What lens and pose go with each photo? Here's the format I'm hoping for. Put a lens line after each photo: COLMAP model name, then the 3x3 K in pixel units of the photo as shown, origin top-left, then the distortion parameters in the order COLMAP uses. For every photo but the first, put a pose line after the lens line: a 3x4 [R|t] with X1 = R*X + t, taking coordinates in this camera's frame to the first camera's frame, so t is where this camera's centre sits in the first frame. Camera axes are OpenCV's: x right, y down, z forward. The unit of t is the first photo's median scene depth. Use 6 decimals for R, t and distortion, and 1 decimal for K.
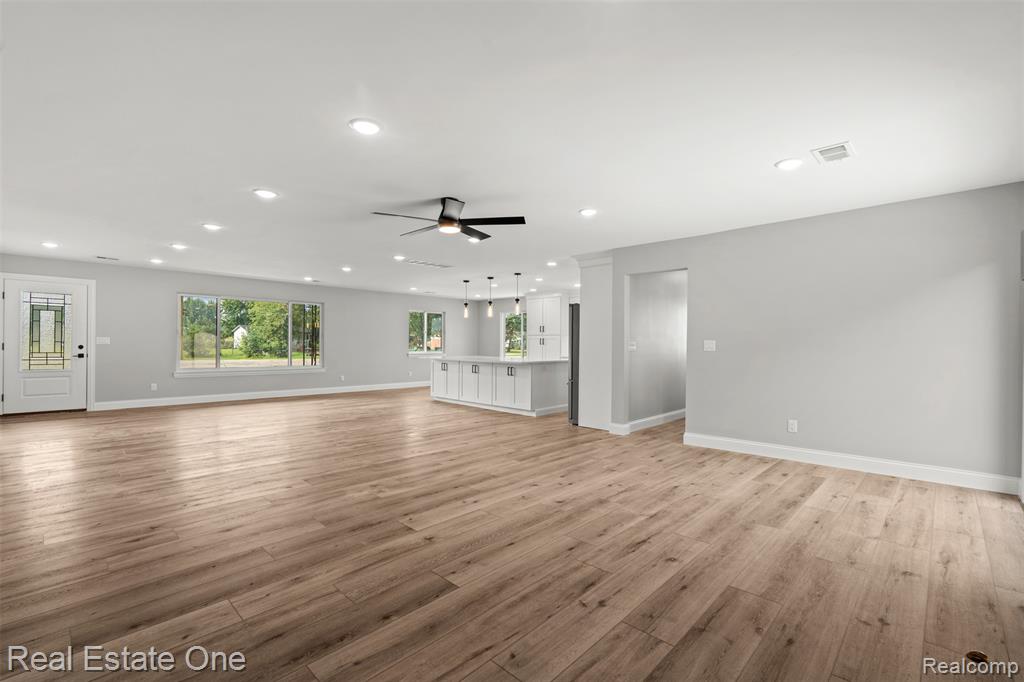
lens RADIAL K [[450.3, 0, 511.3], [0, 450.3, 342.0], [0, 0, 1]] dist [-0.005680, 0.001009]
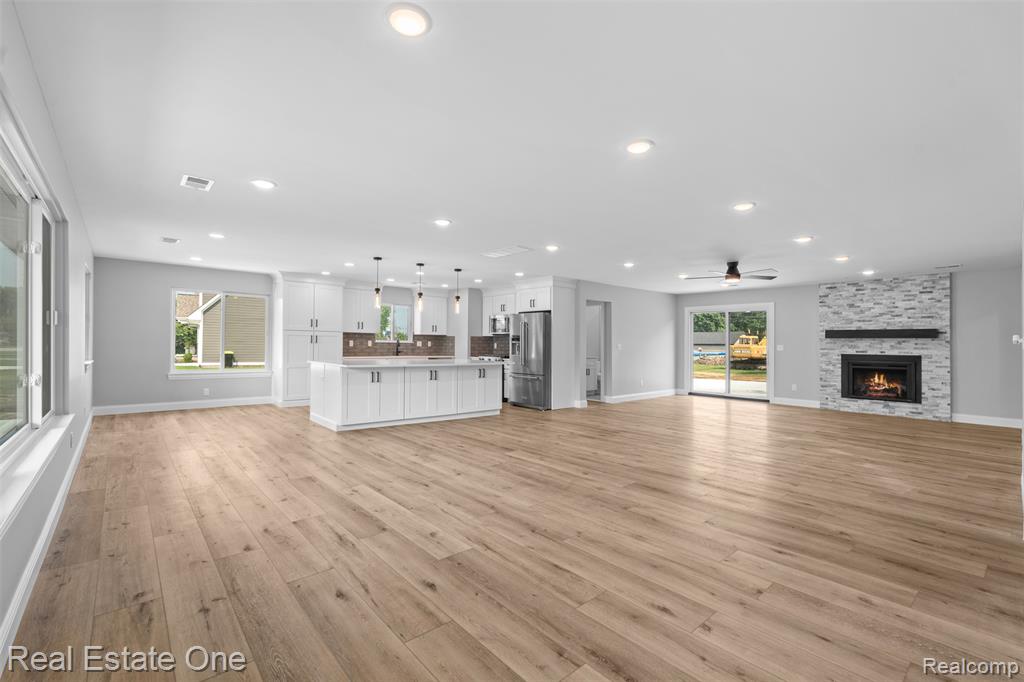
lens RADIAL K [[450.3, 0, 513.4], [0, 450.3, 337.2], [0, 0, 1]] dist [-0.005680, 0.001009]
pose [[0.088245, 0.011509, 0.996032, -1.127920], [-0.017186, 0.999802, -0.010029, -0.004671], [-0.995951, -0.016233, 0.088426, 0.998345]]
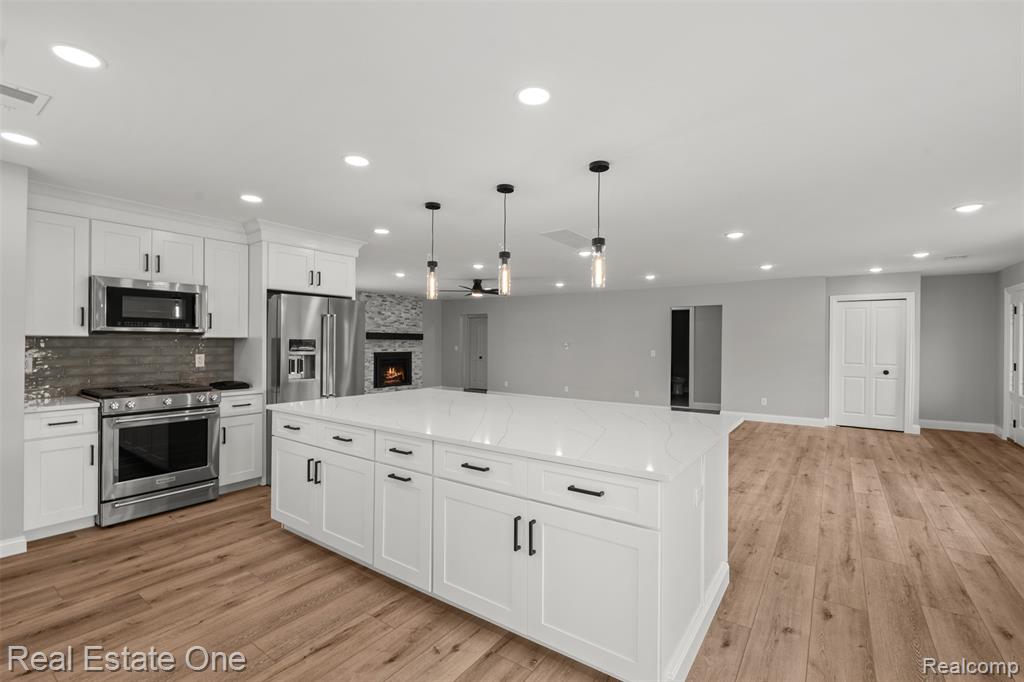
lens RADIAL K [[450.3, 0, 513.2], [0, 450.3, 341.9], [0, 0, 1]] dist [-0.005680, 0.001009]
pose [[-0.989667, -0.015520, -0.142542, -0.007937], [-0.014943, 0.999875, -0.005113, -0.021178], [0.142603, -0.002930, -0.989776, 1.791905]]
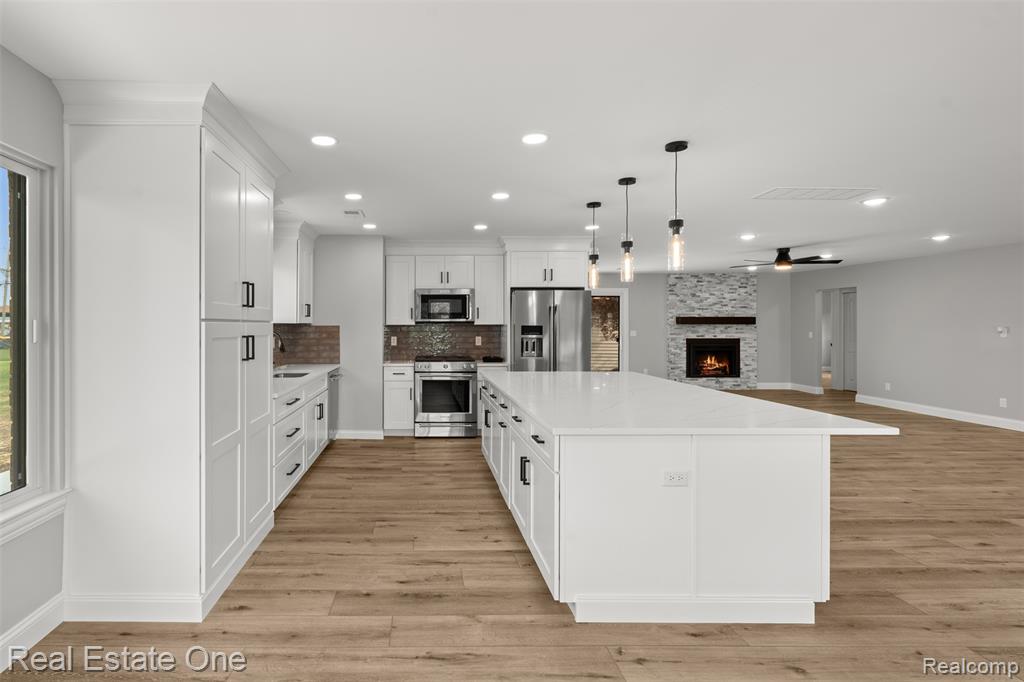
lens RADIAL K [[493.8, 0, 426.8], [0, 493.8, 328.3], [0, 0, 1]] dist [0.000887, -0.000166]
pose [[-0.694895, -0.010852, 0.719030, -0.311383], [-0.007569, 0.999941, 0.007776, -0.024076], [-0.719072, -0.000039, -0.694936, 1.866313]]
